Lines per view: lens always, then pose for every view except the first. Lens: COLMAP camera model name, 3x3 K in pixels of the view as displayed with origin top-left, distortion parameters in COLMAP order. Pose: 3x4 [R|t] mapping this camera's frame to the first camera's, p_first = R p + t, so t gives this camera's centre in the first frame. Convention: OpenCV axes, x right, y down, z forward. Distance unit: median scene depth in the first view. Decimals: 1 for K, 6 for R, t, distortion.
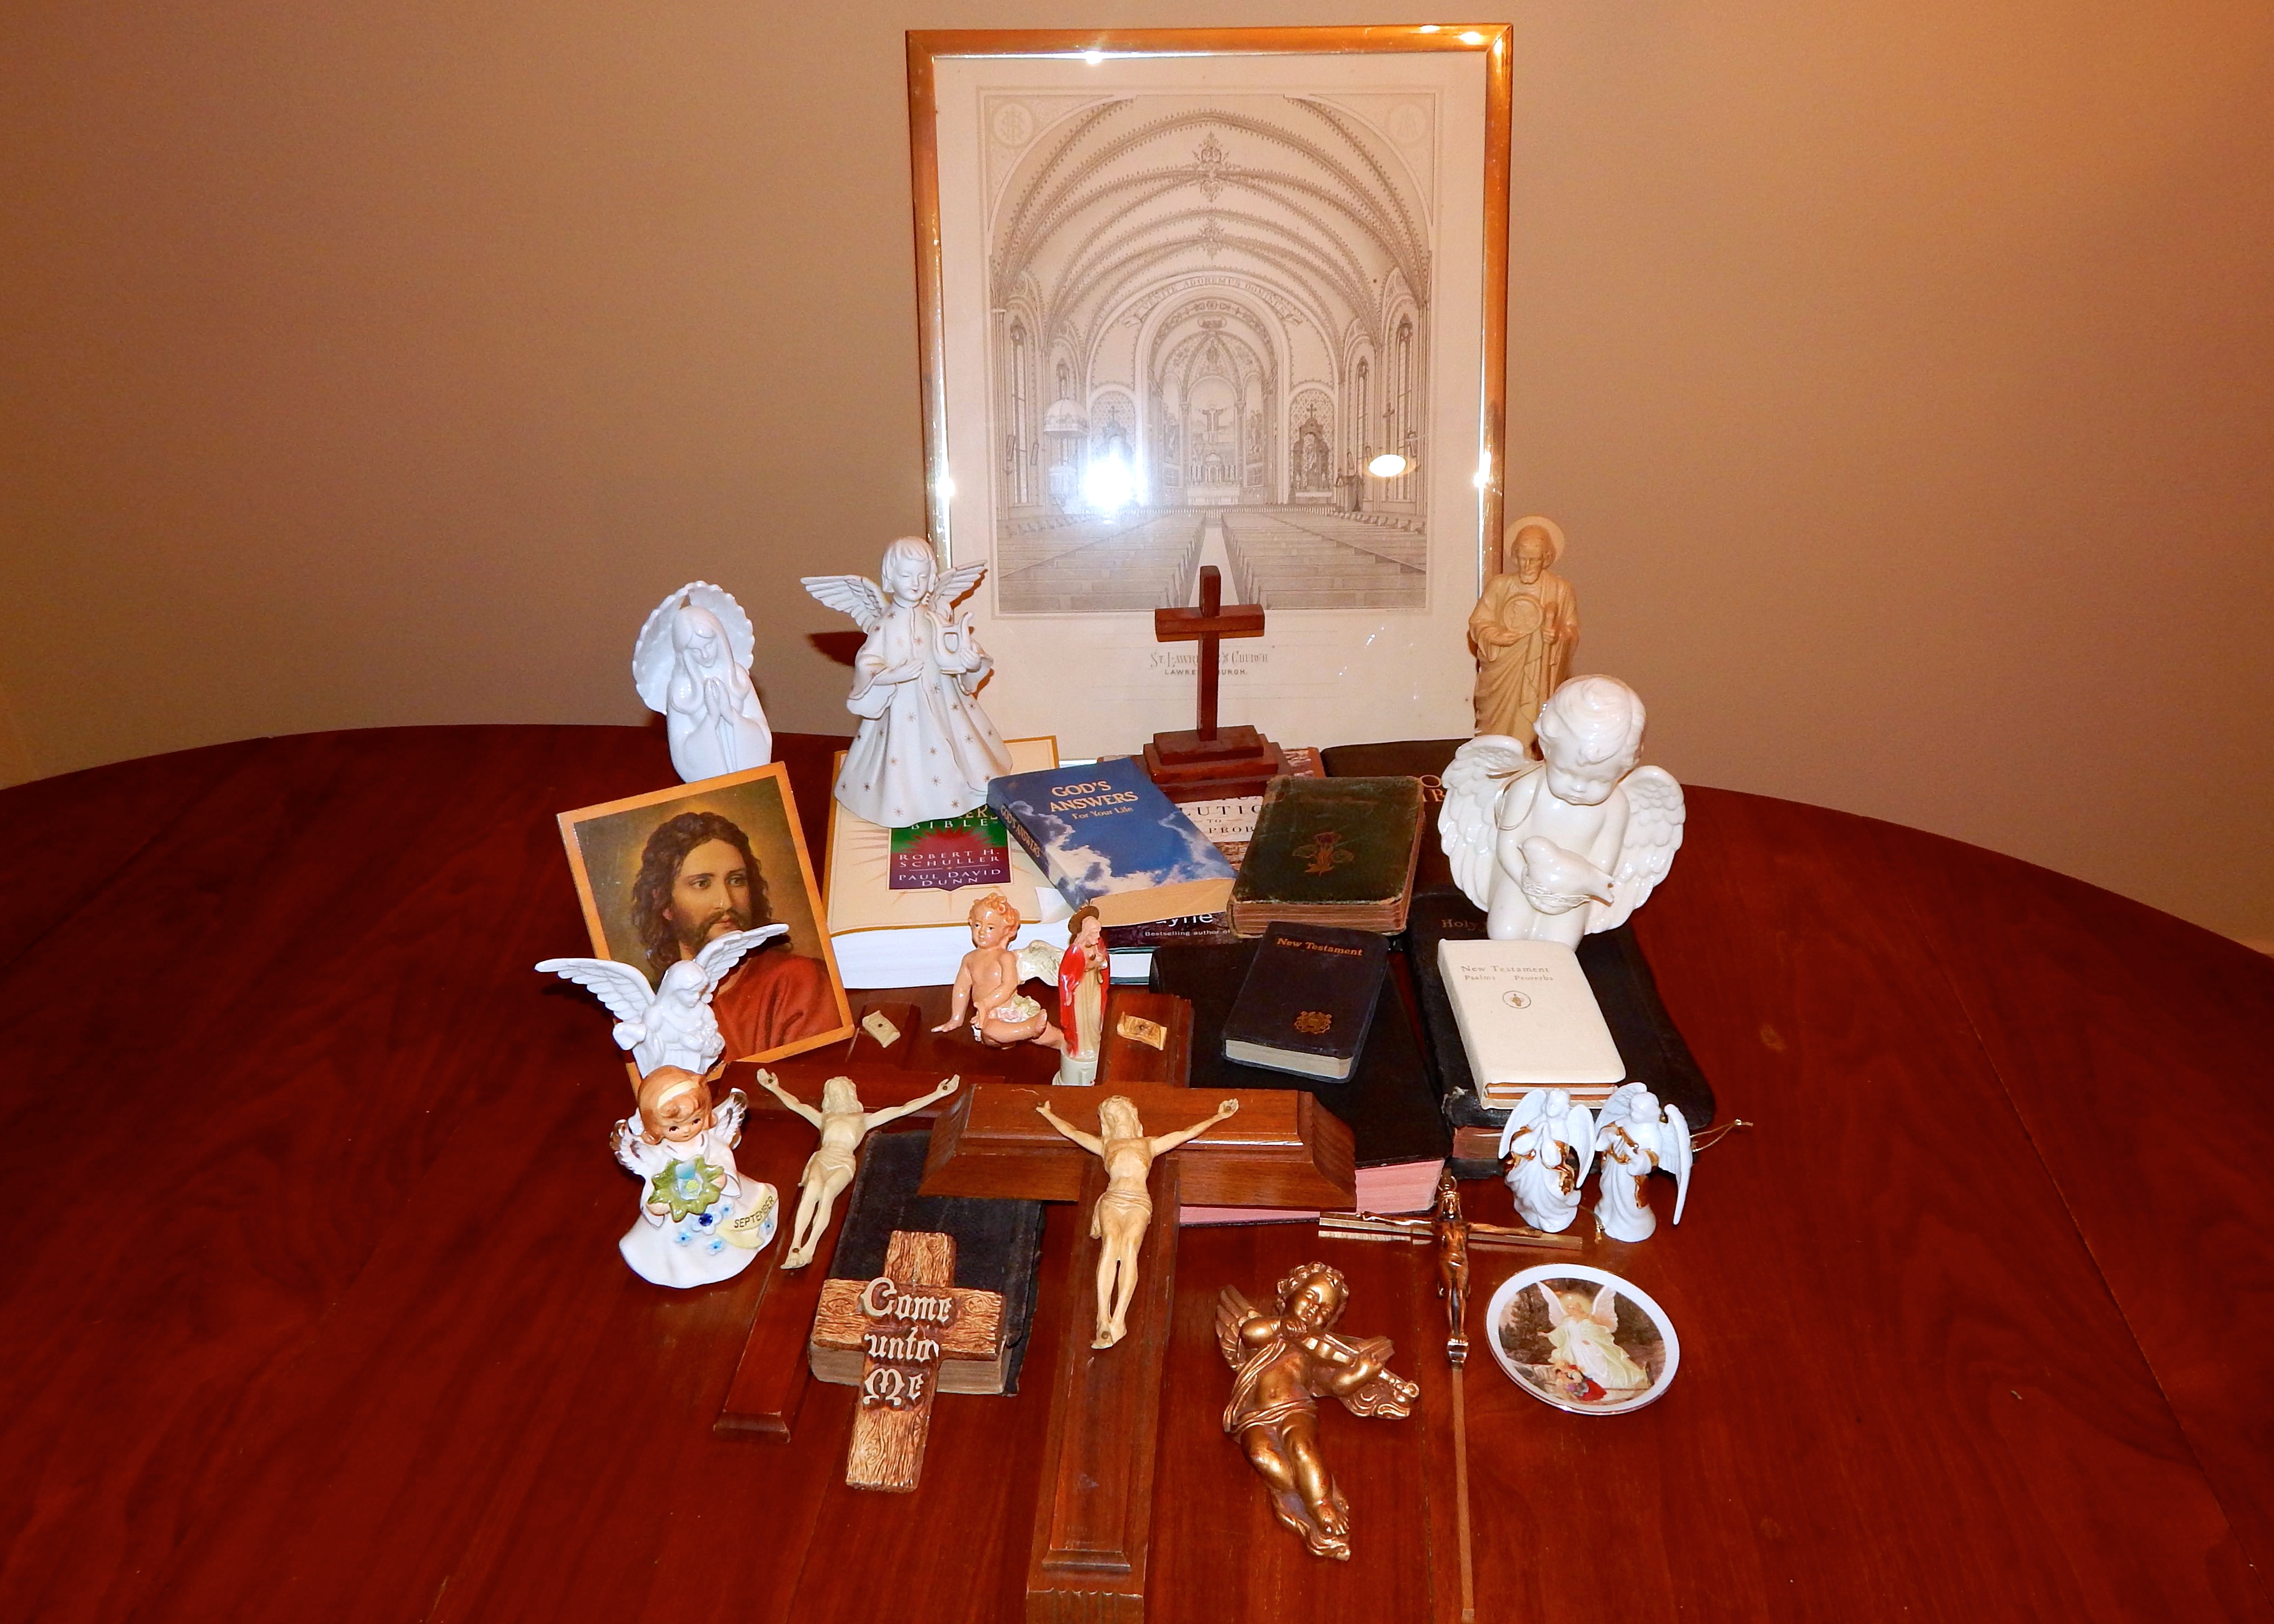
lens RADIAL K [[1688.4, 0, 1186.4], [0, 1688.4, 856.8], [0, 0, 1]] dist [-0.006819, -0.000643]
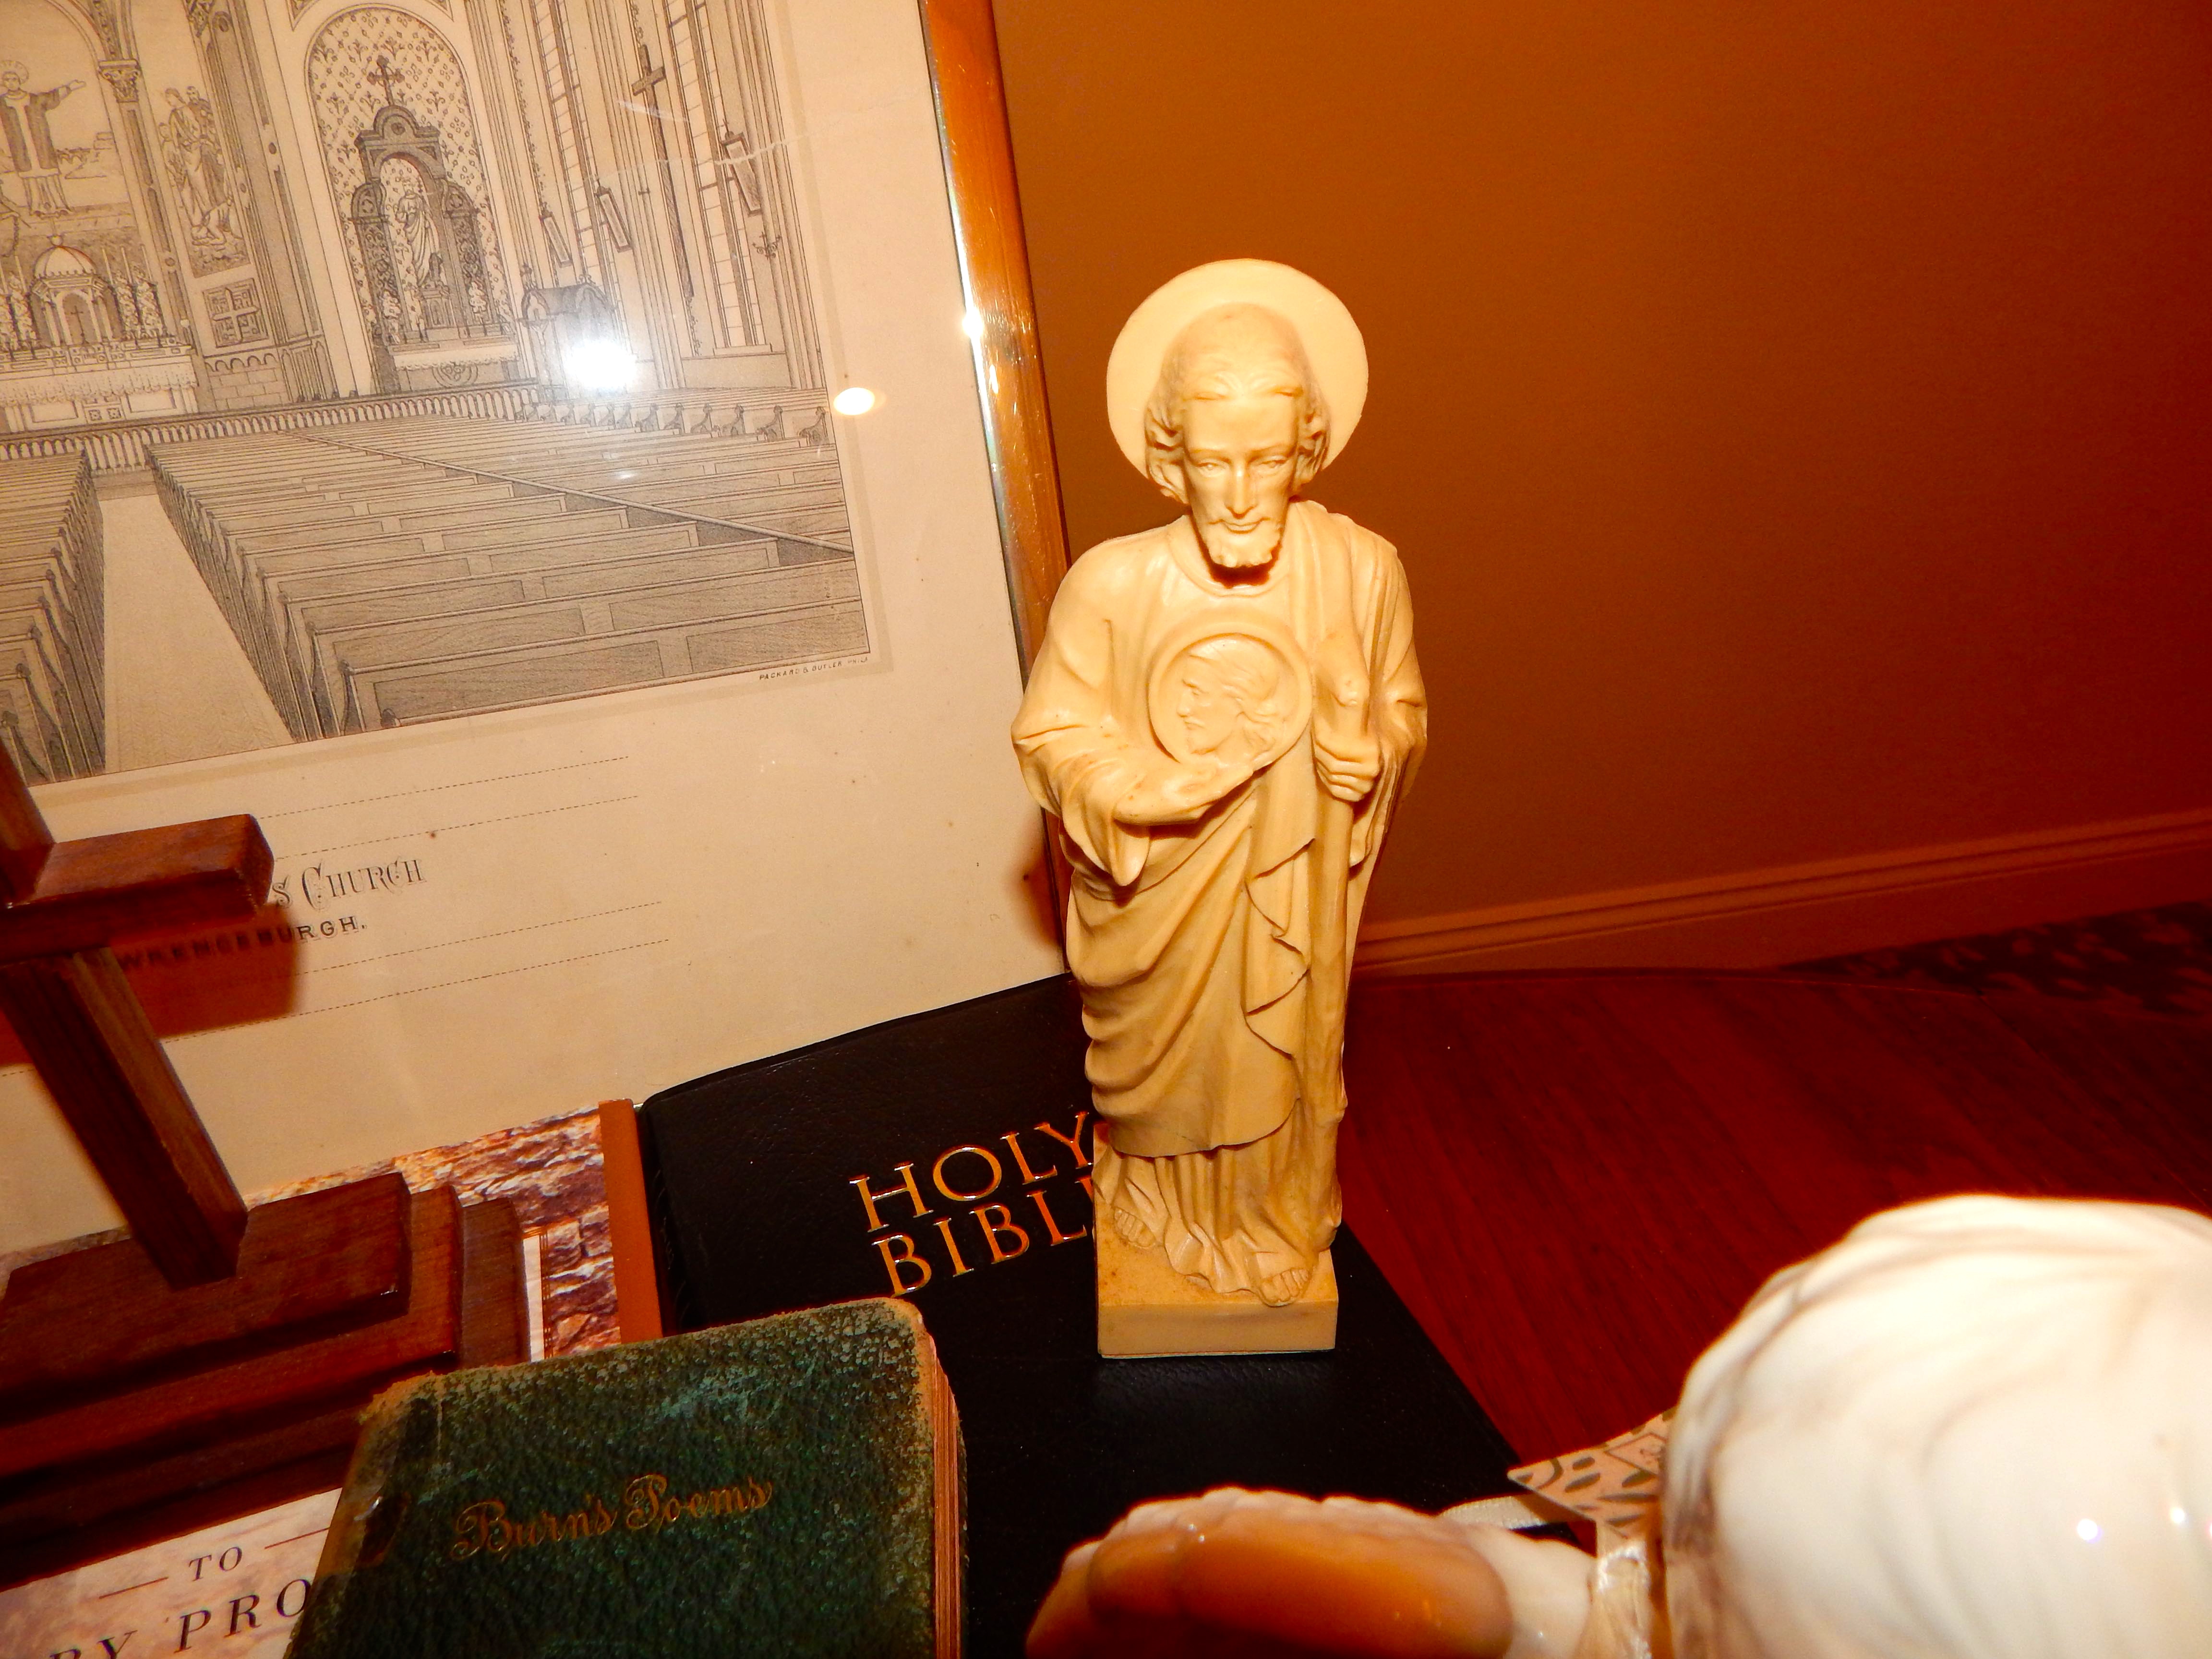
lens RADIAL K [[1429.3, 0, 1106.0], [0, 1429.3, 829.5], [0, 0, 1]] dist [0.006774, -0.004874]
pose [[0.961566, -0.172199, 0.213865, 0.150414], [0.166826, 0.985046, 0.043063, -0.146882], [-0.218082, -0.005730, 0.975914, 0.886159]]
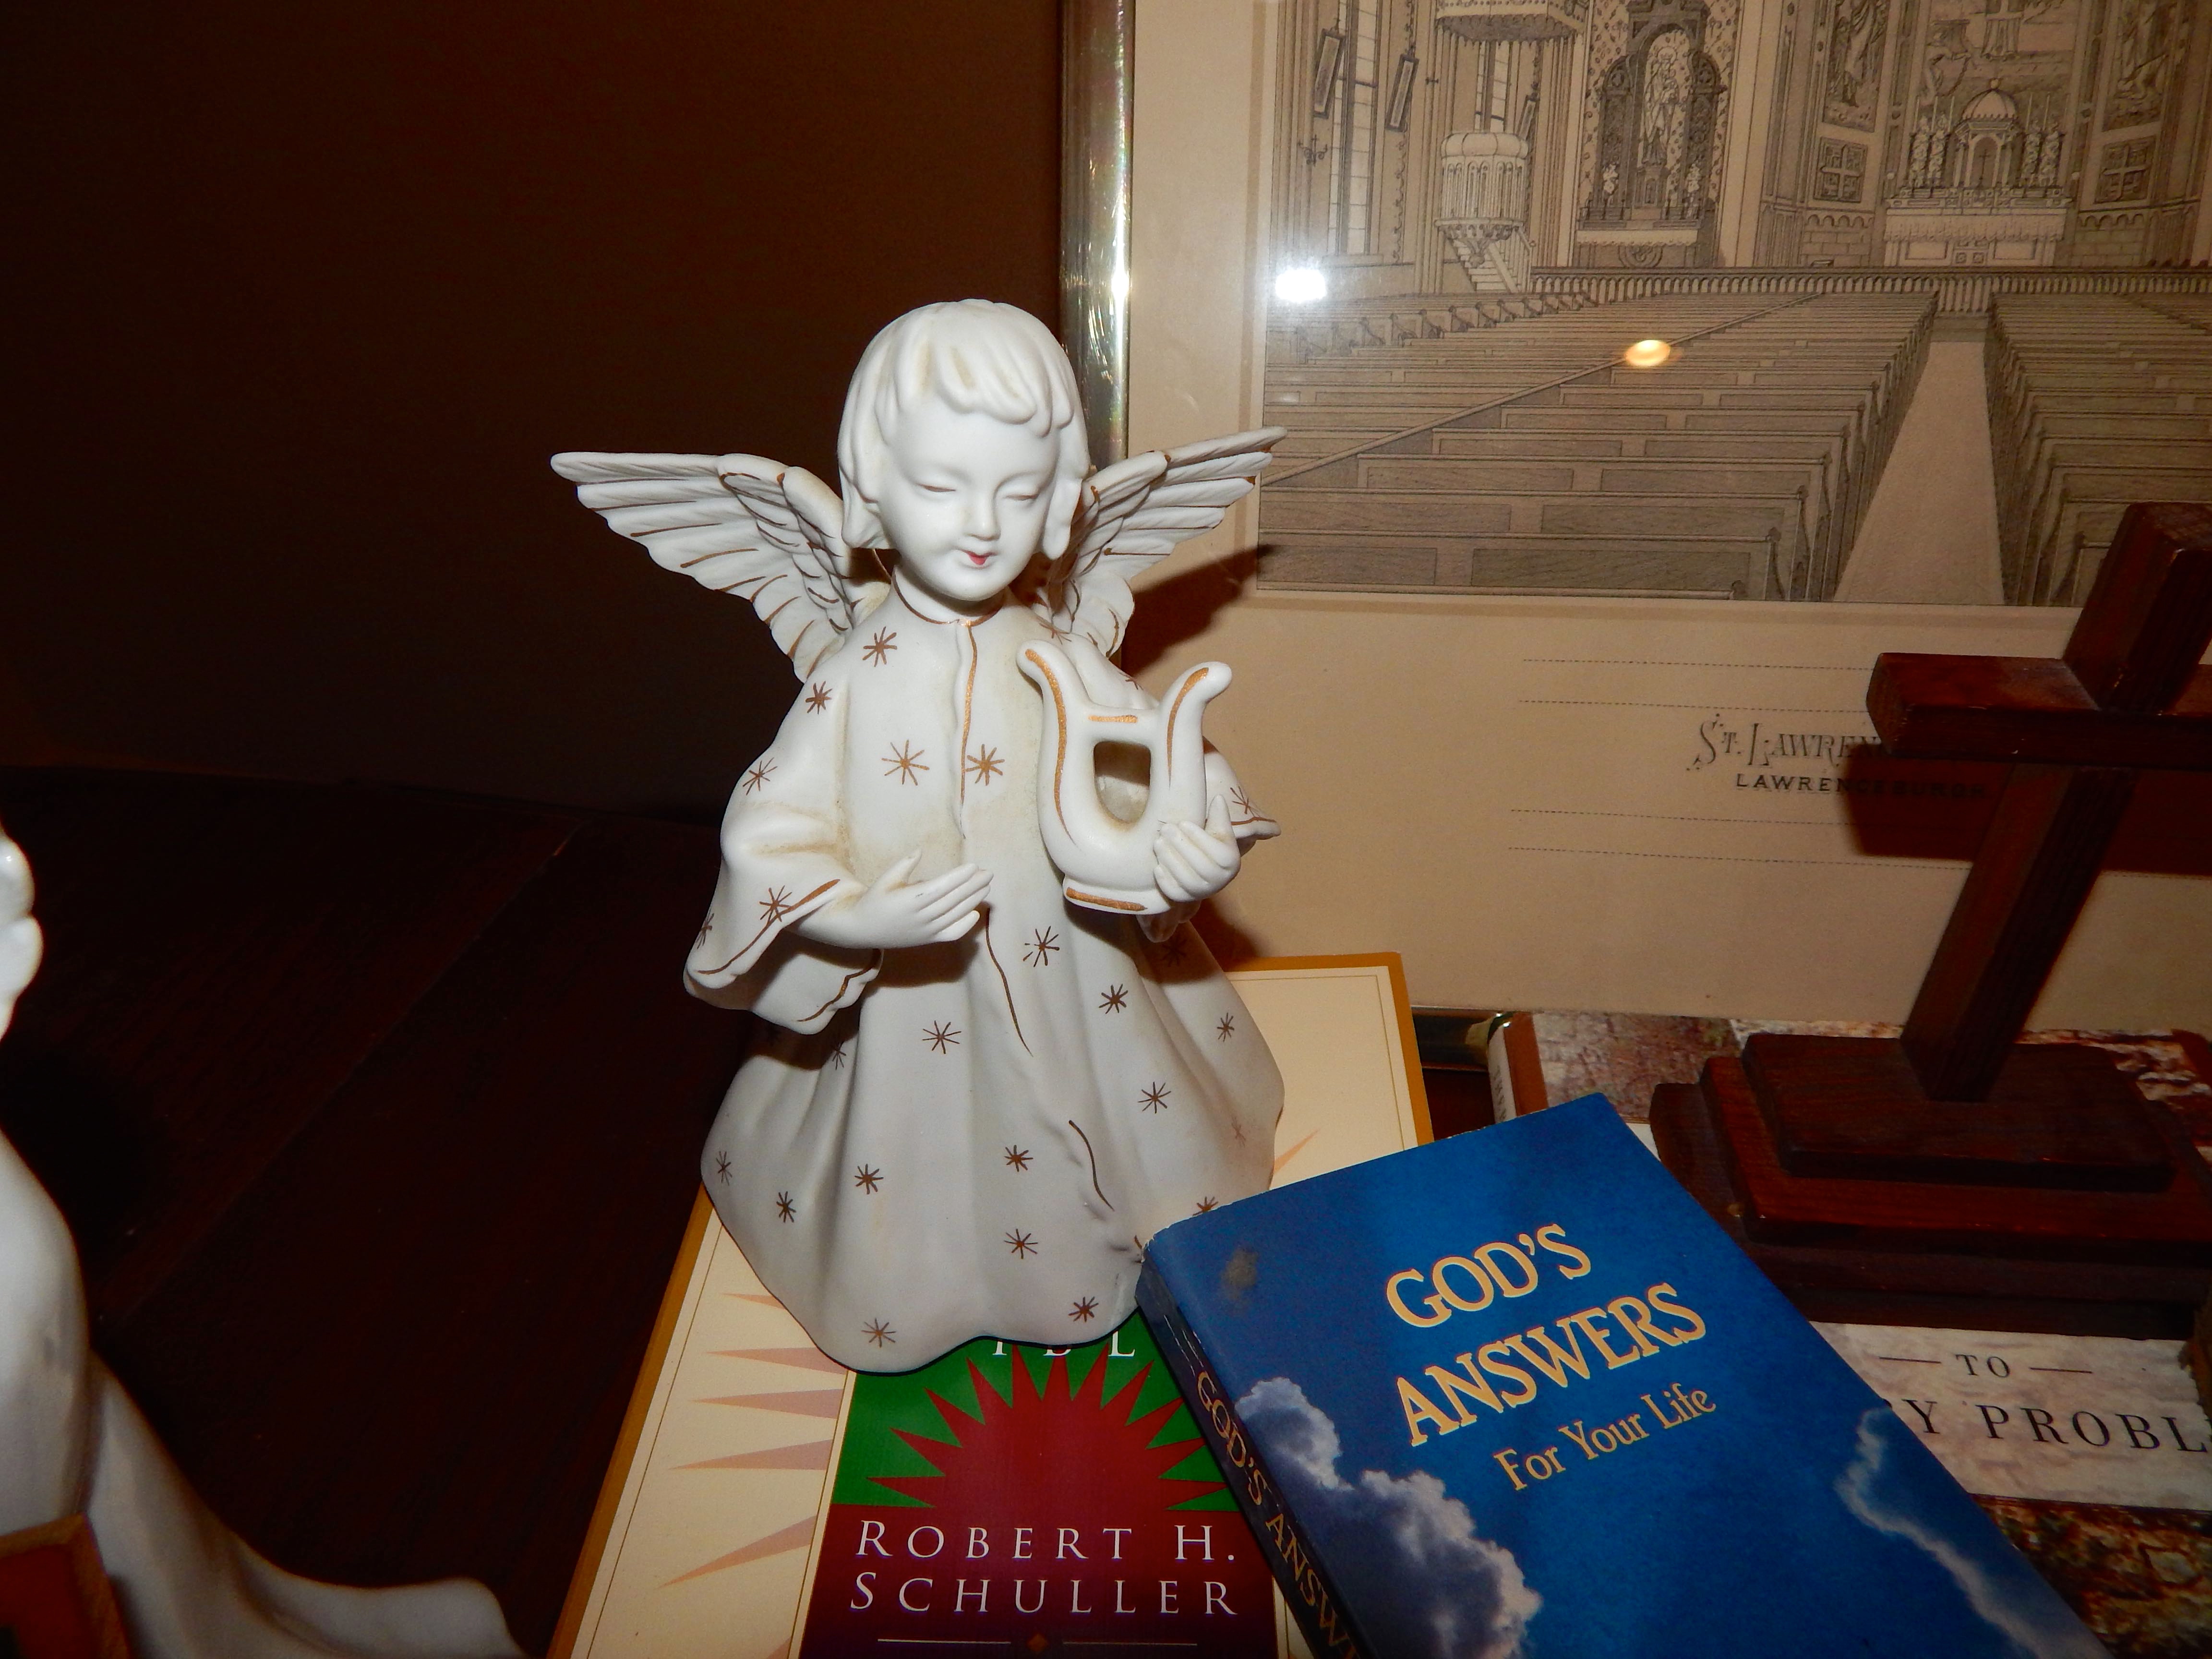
lens RADIAL K [[1484.5, 0, 1133.8], [0, 1484.5, 823.6], [0, 0, 1]] dist [0.043502, -0.033974]
pose [[0.989400, 0.059574, -0.132435, -0.116565], [-0.052680, 0.997098, 0.054966, -0.141224], [0.135325, -0.047406, 0.989667, 0.873951]]
